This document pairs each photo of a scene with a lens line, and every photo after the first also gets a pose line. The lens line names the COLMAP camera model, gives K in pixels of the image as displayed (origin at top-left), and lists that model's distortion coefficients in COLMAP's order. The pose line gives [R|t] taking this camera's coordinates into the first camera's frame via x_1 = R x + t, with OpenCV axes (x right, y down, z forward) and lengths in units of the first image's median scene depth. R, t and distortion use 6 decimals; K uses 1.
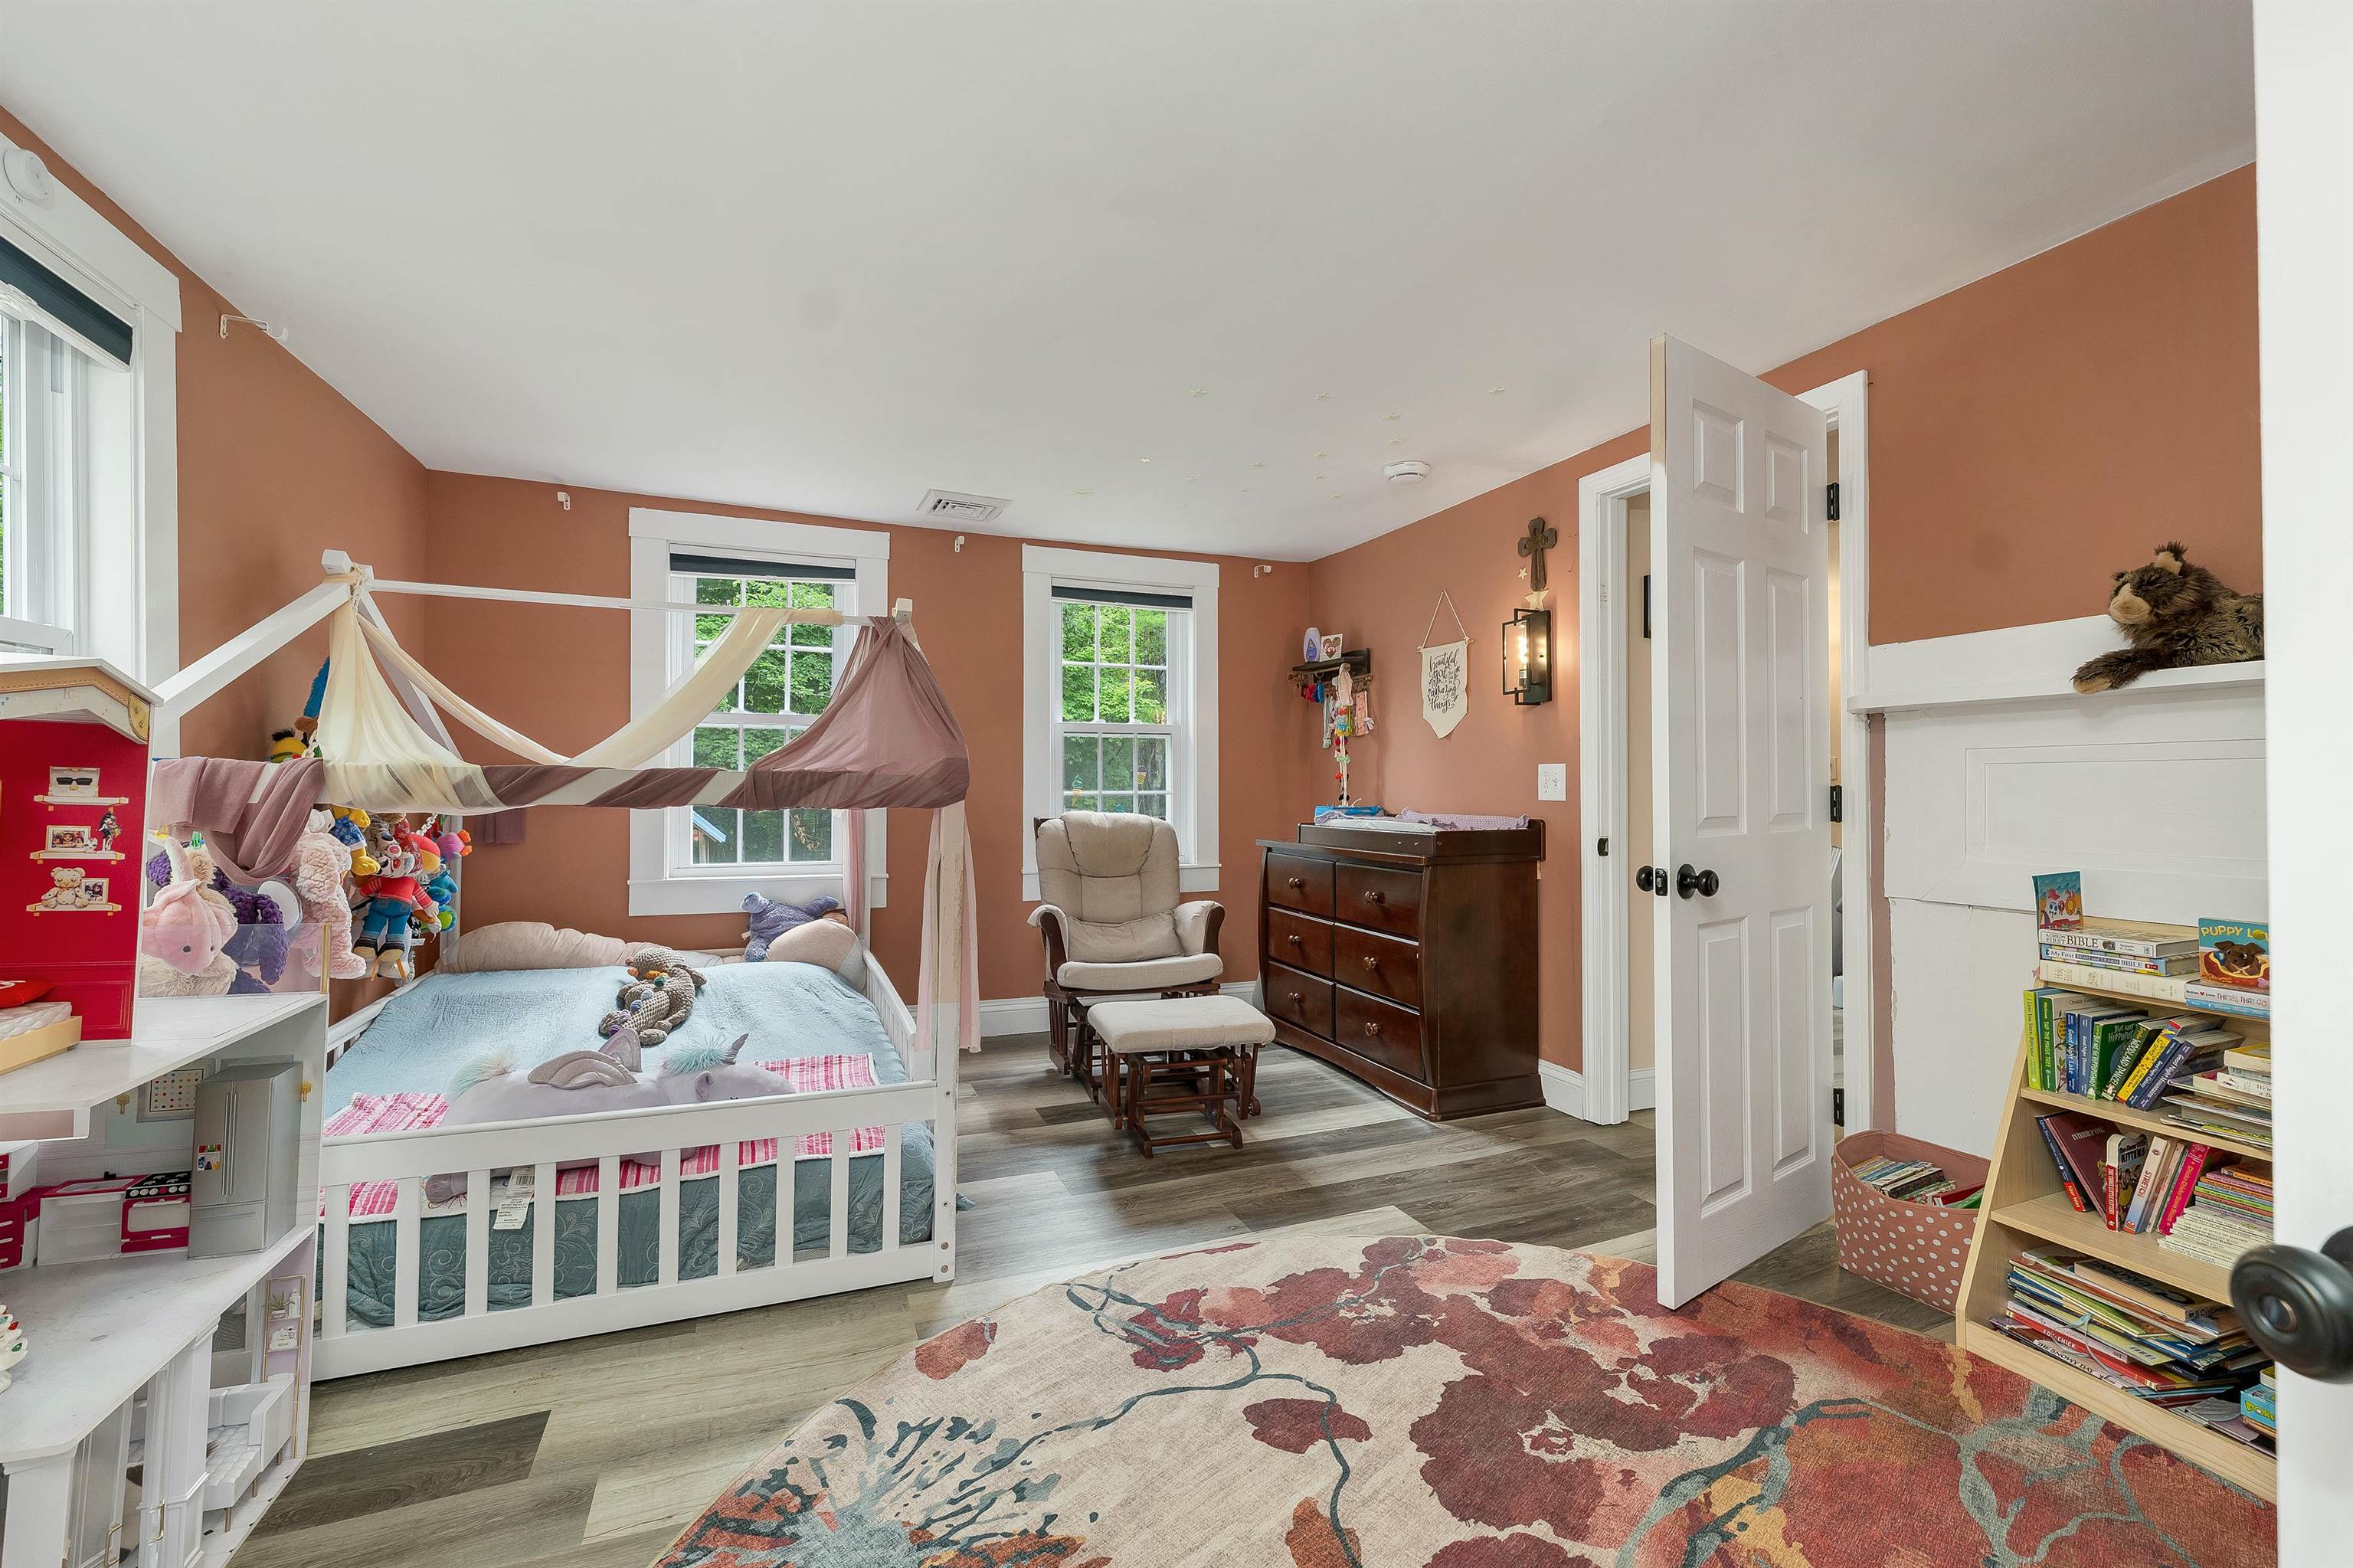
lens RADIAL K [[971.8, 0, 1181.6], [0, 971.8, 769.9], [0, 0, 1]] dist [-0.002130, 0.000046]
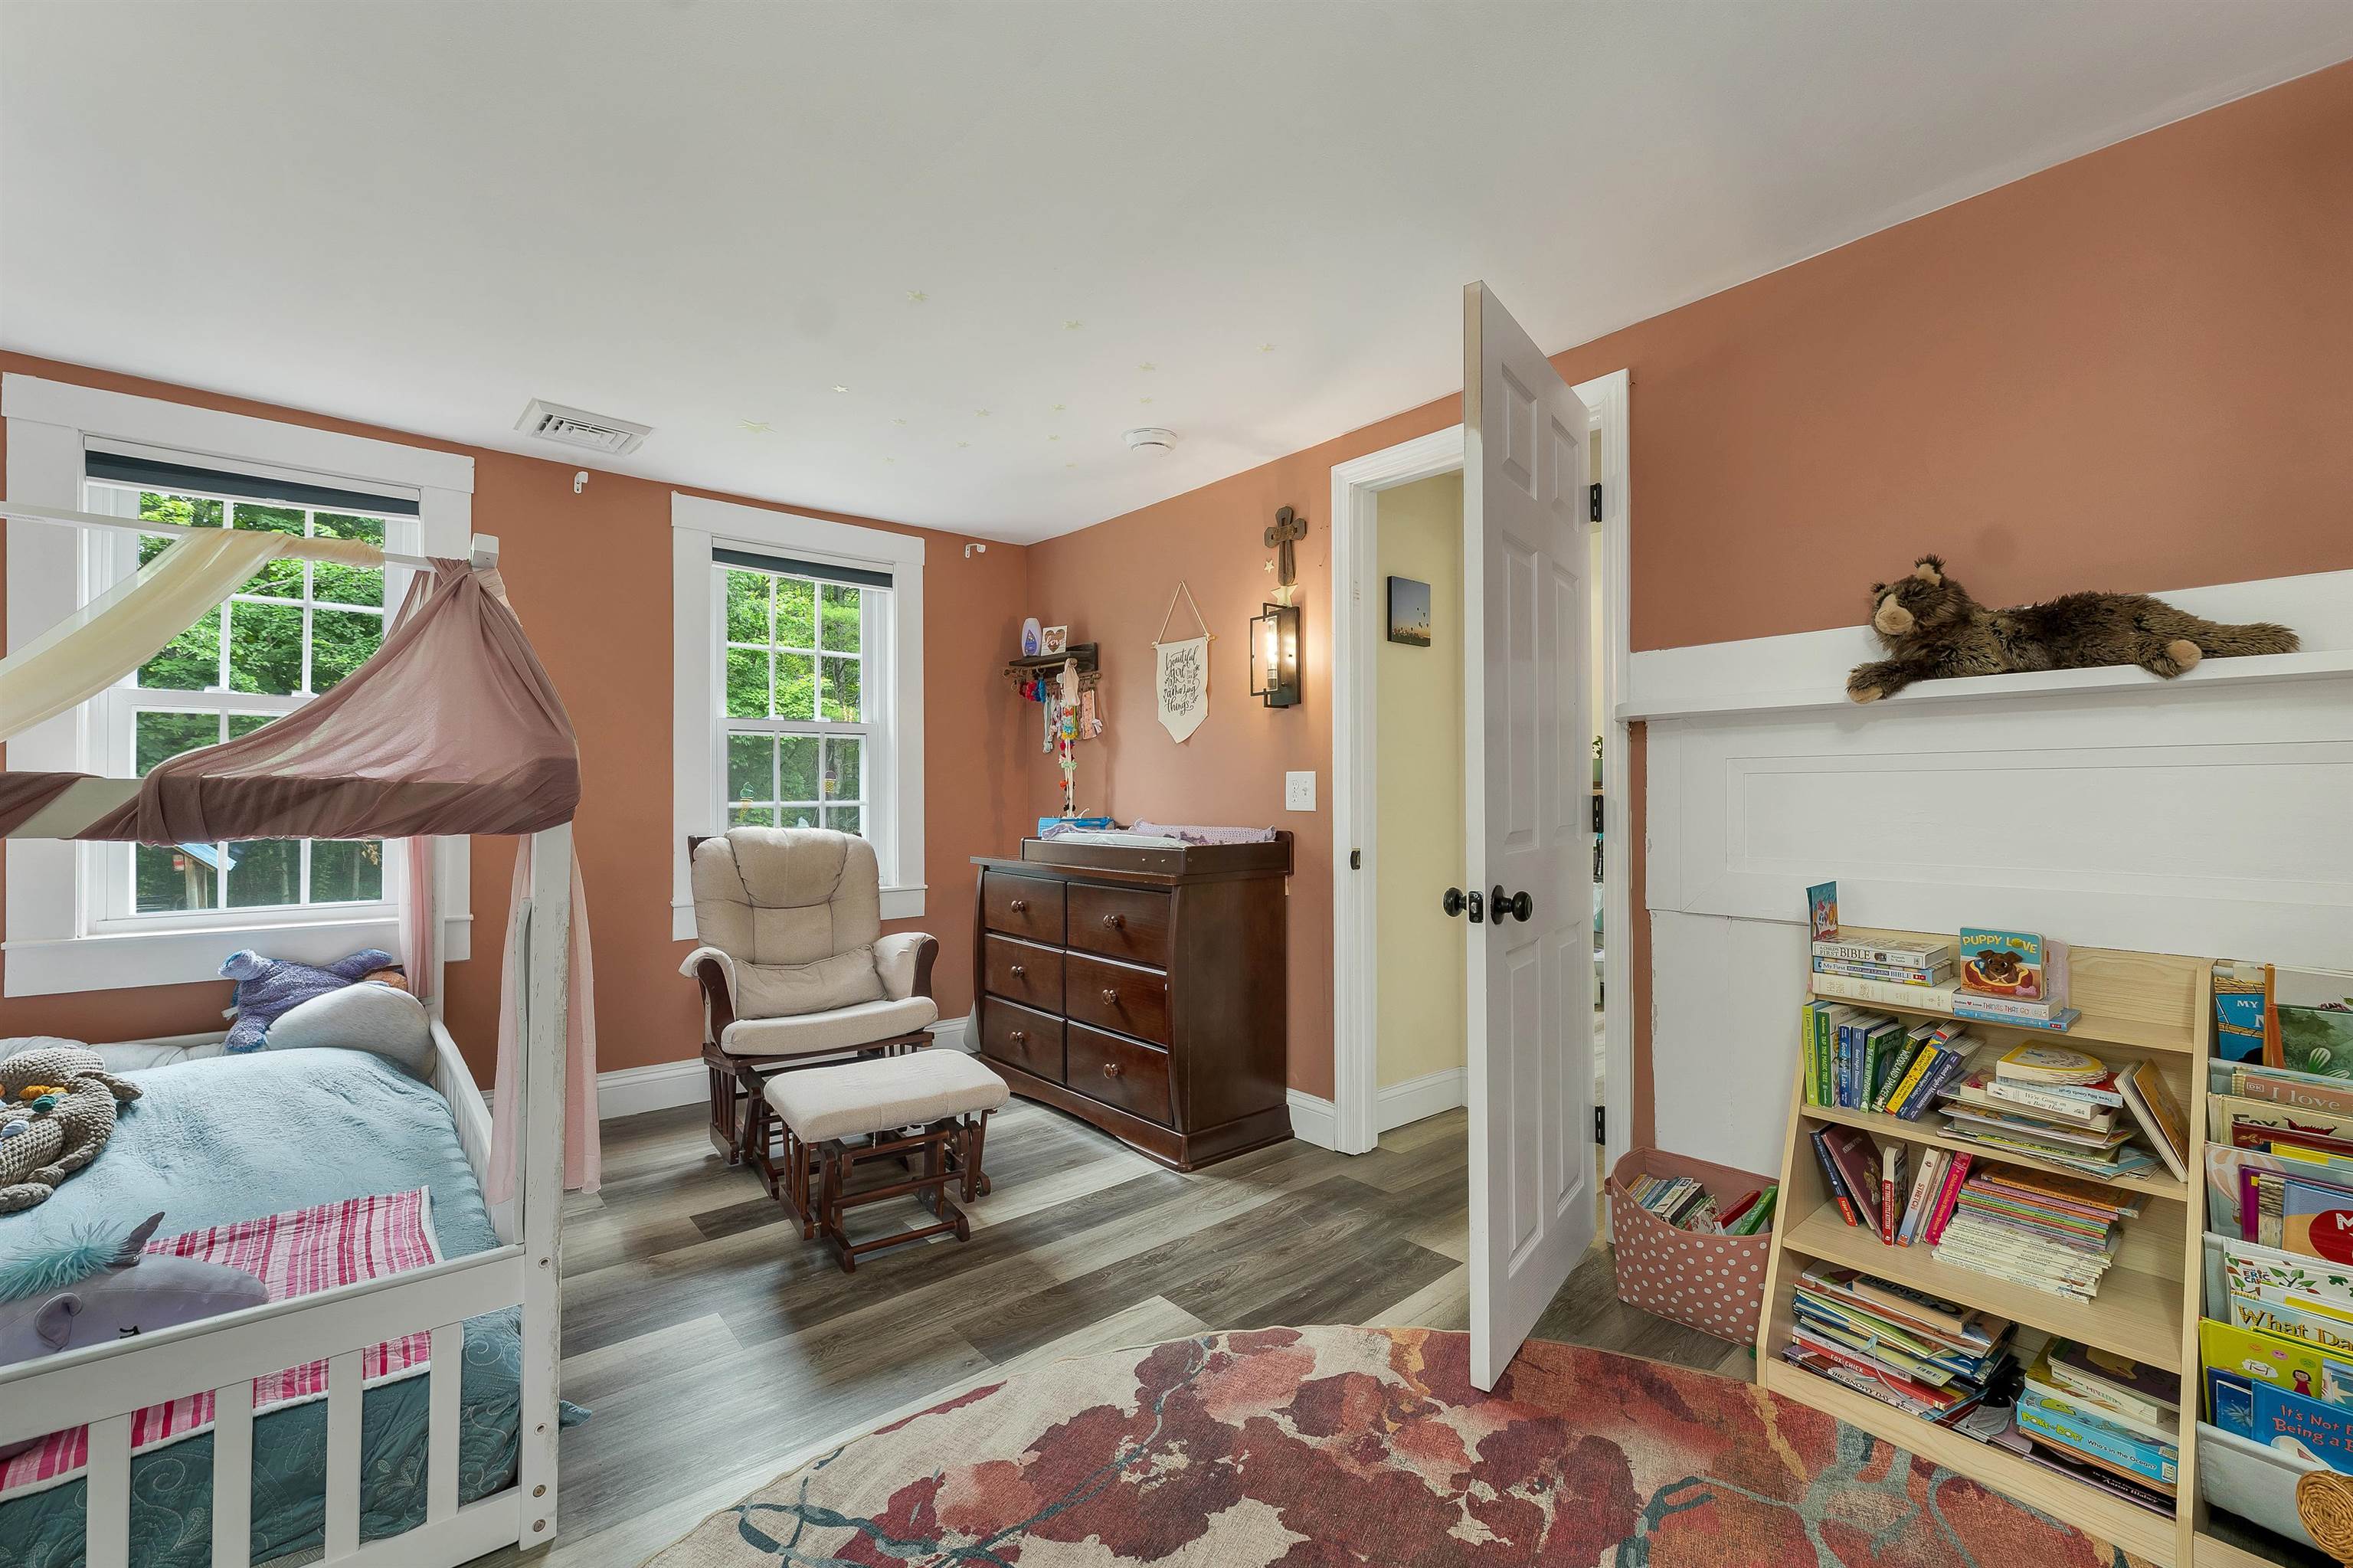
lens RADIAL K [[981.4, 0, 1176.5], [0, 981.4, 784.0], [0, 0, 1]] dist [0.001848, -0.000239]
pose [[0.952392, 0.000428, 0.304875, -0.027718], [-0.002939, 0.999965, 0.007778, -0.001429], [-0.304861, -0.008303, 0.952361, 0.191331]]
